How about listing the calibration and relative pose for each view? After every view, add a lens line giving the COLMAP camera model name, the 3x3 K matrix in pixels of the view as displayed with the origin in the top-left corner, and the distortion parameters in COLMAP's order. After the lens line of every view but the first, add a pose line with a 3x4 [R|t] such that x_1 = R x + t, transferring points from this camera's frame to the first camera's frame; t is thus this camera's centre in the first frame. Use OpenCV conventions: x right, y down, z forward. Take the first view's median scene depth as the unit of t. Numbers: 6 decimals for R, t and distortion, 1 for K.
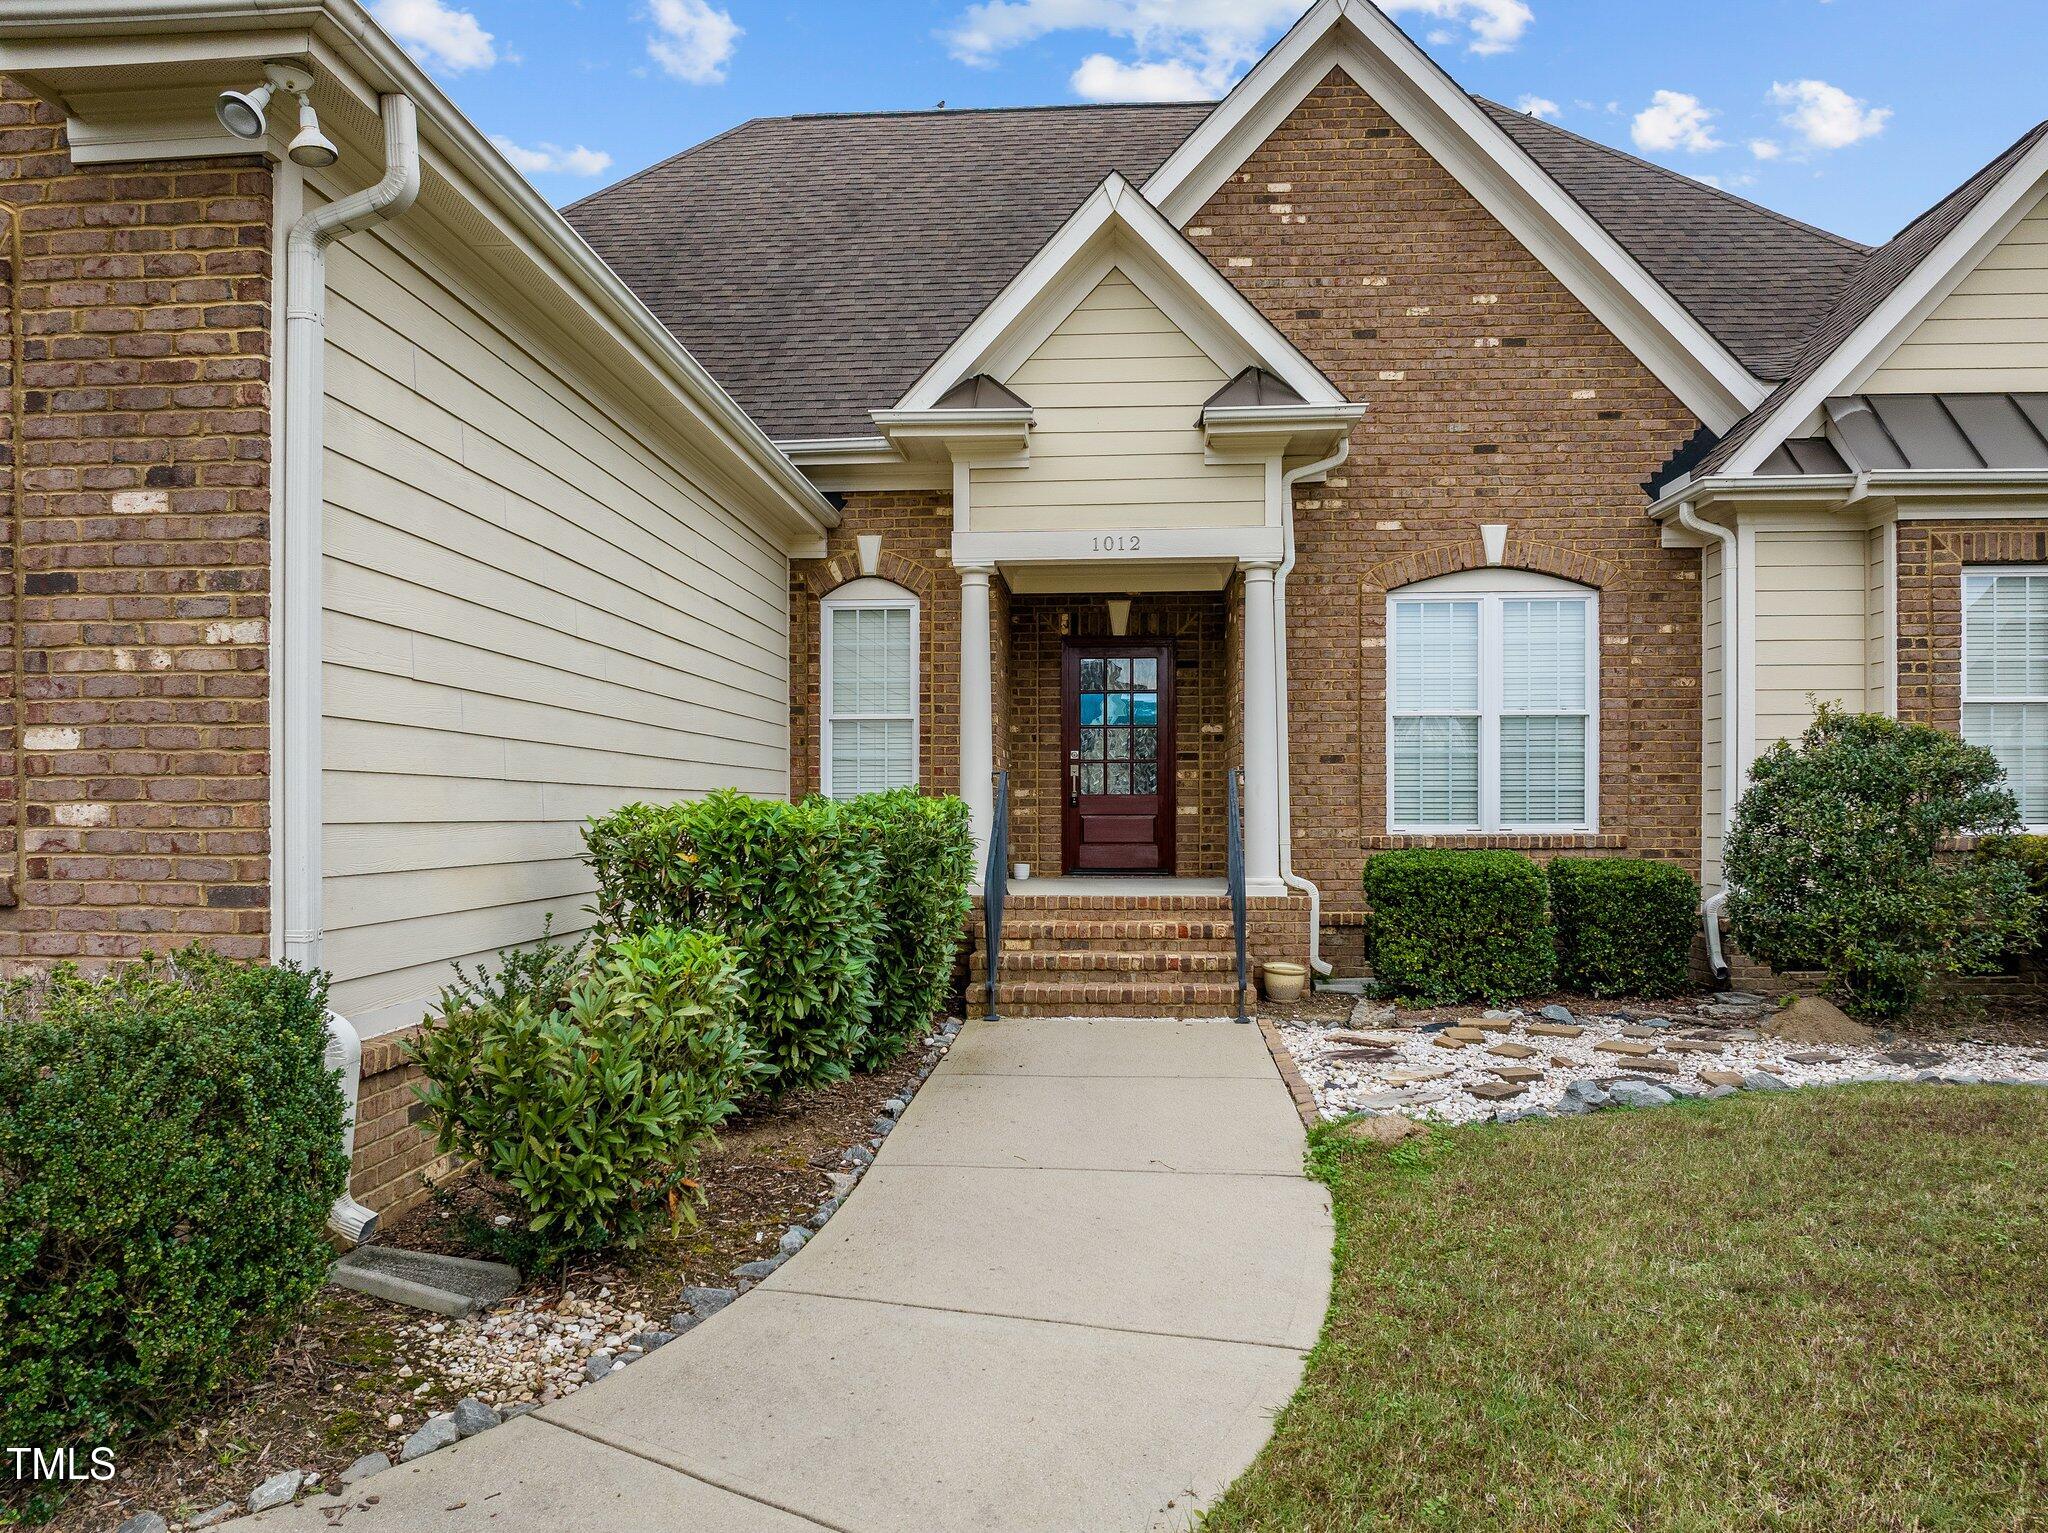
lens RADIAL K [[1463.5, 0, 1024.3], [0, 1463.5, 820.5], [0, 0, 1]] dist [-0.033401, 0.000021]
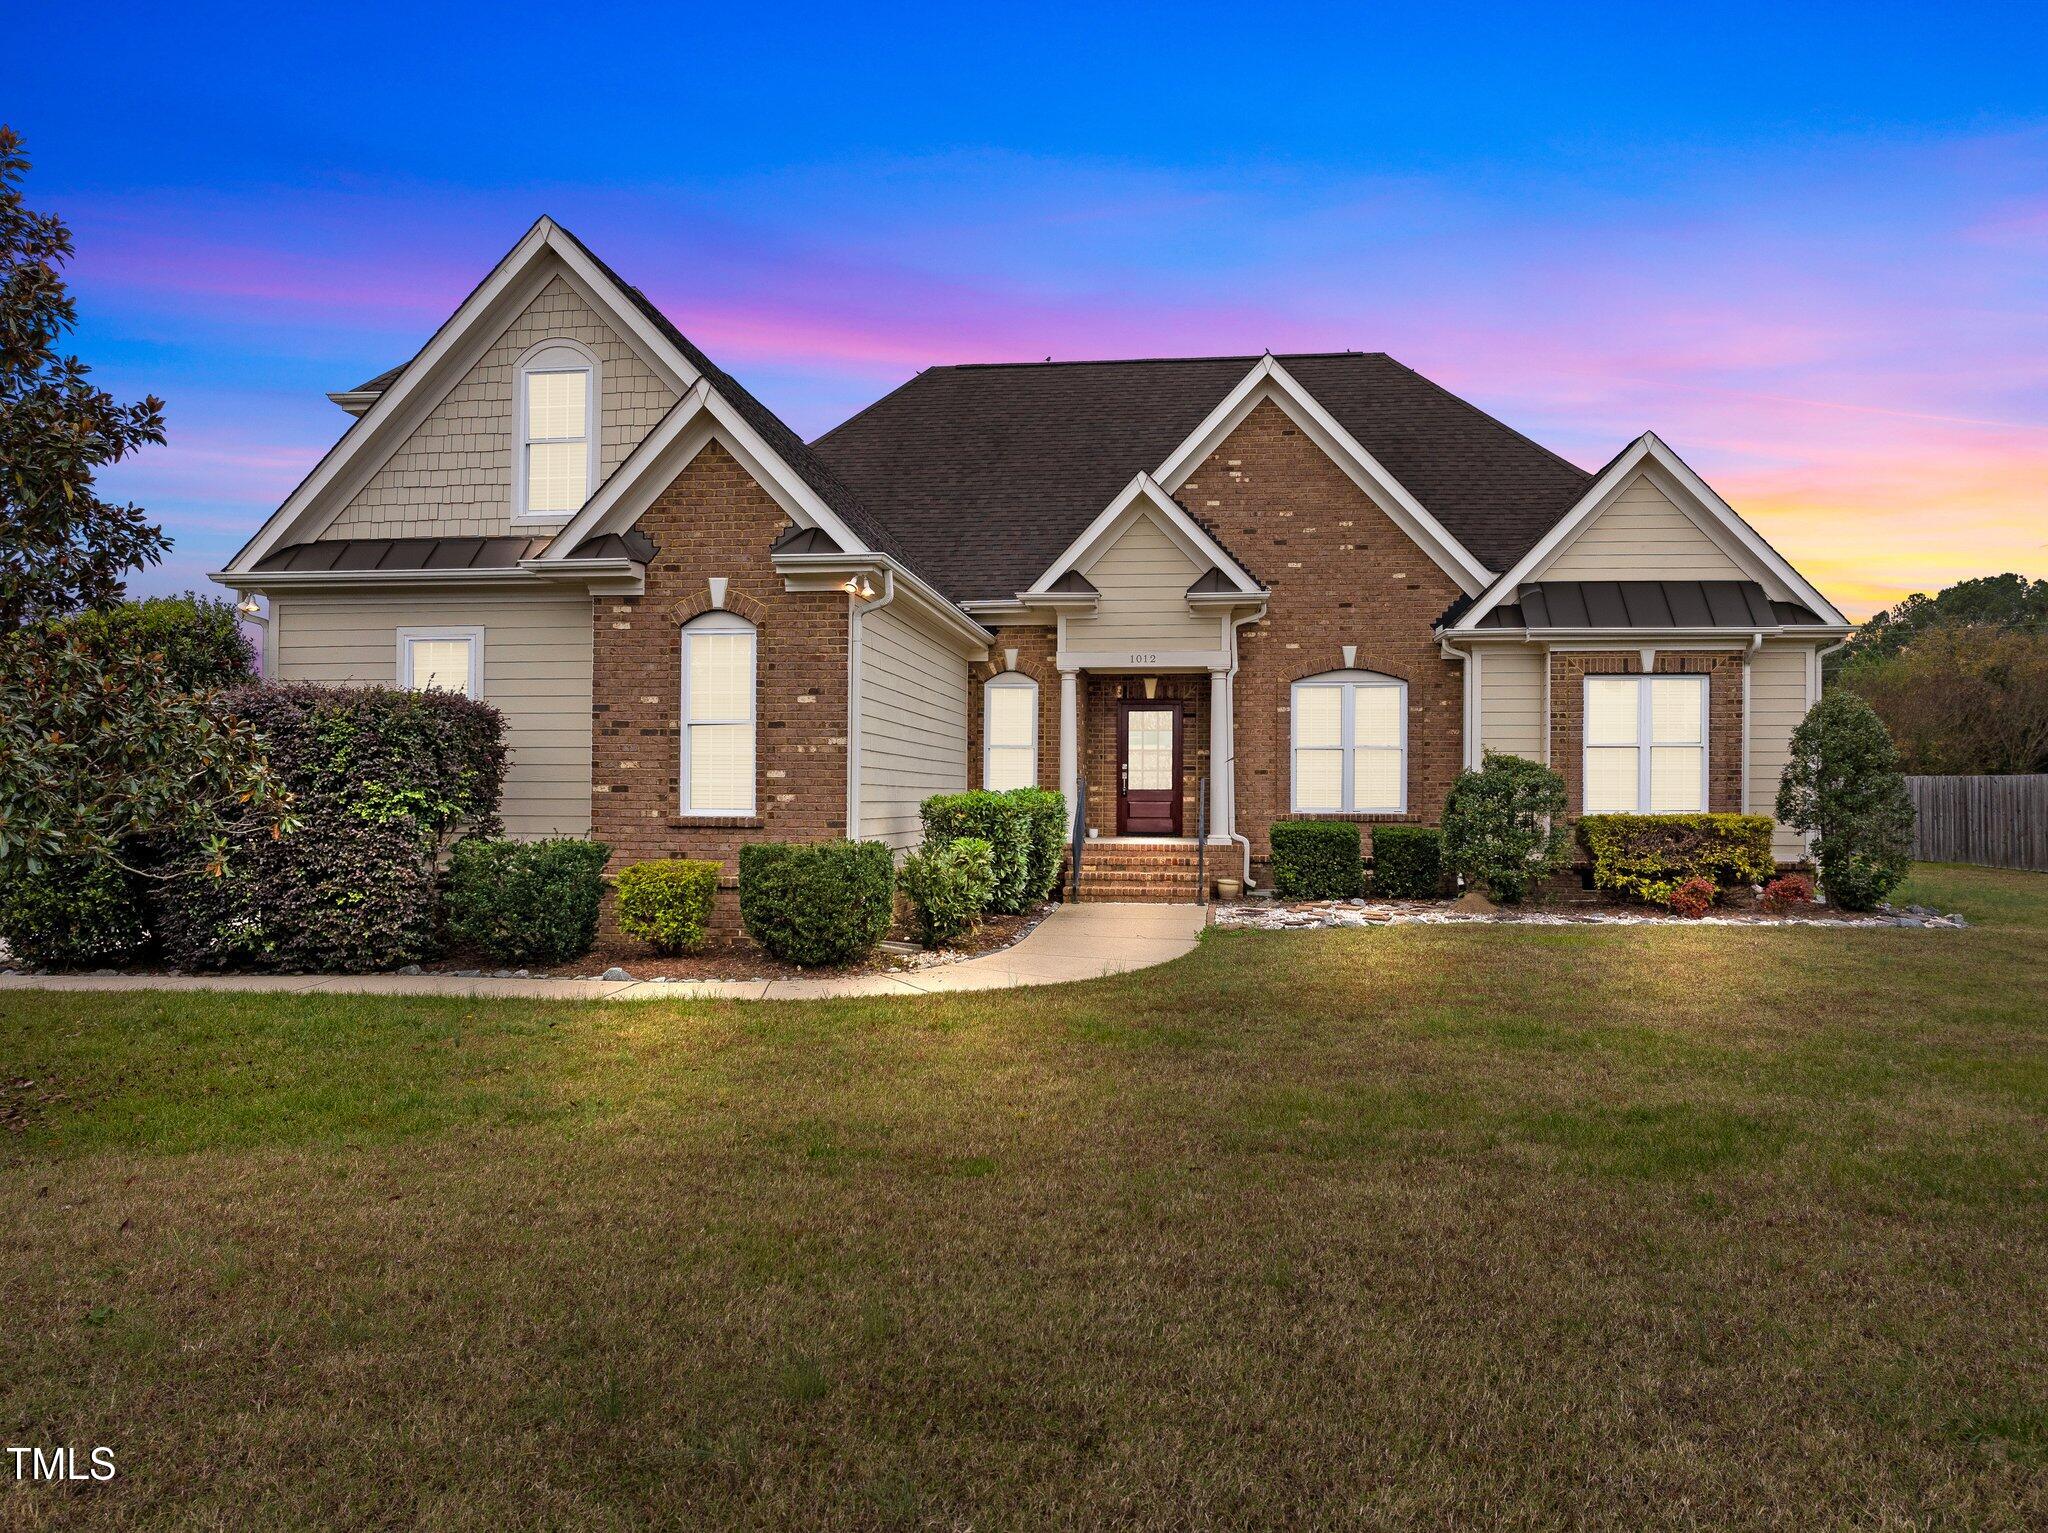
lens RADIAL K [[1428.9, 0, 1028.3], [0, 1428.9, 785.2], [0, 0, 1]] dist [-0.019292, -0.004039]
pose [[0.998373, 0.007963, -0.056460, 0.019859], [-0.008808, 0.999853, -0.014738, 0.003762], [0.056334, 0.015212, 0.998296, -0.857816]]
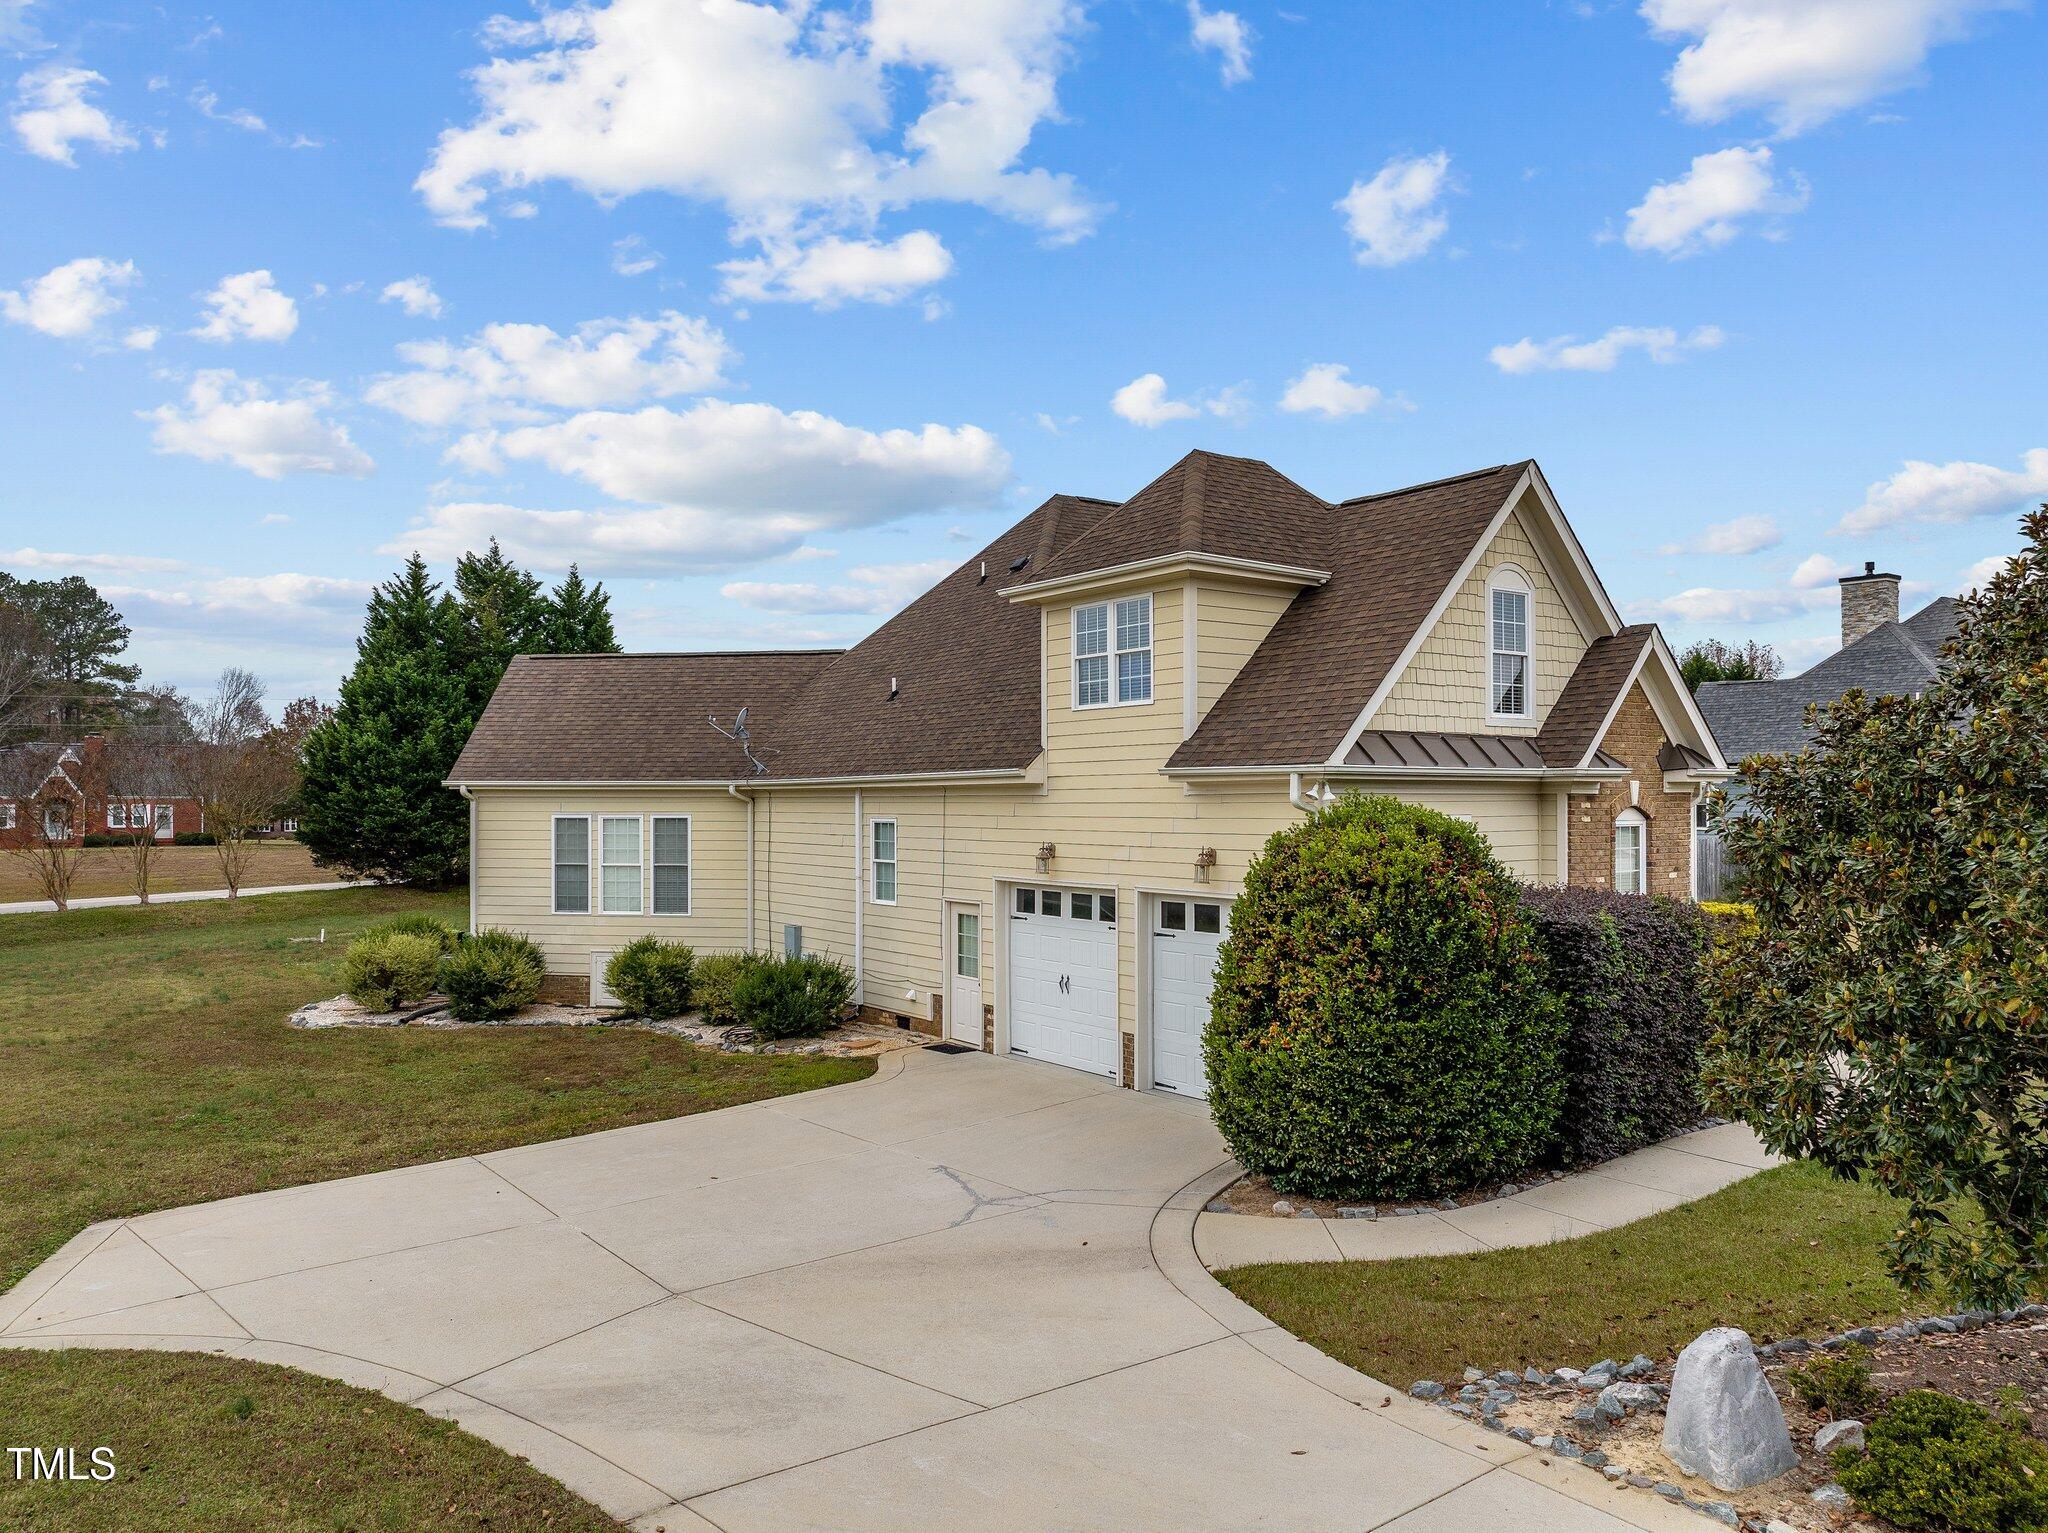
lens RADIAL K [[1448.6, 0, 1024.0], [0, 1448.6, 766.5], [0, 0, 1]] dist [-0.029682, 0.006598]
pose [[0.760808, 0.011611, 0.648873, -1.931519], [0.004120, 0.999733, -0.022720, -0.182924], [-0.648963, 0.019959, 0.760558, -0.382726]]
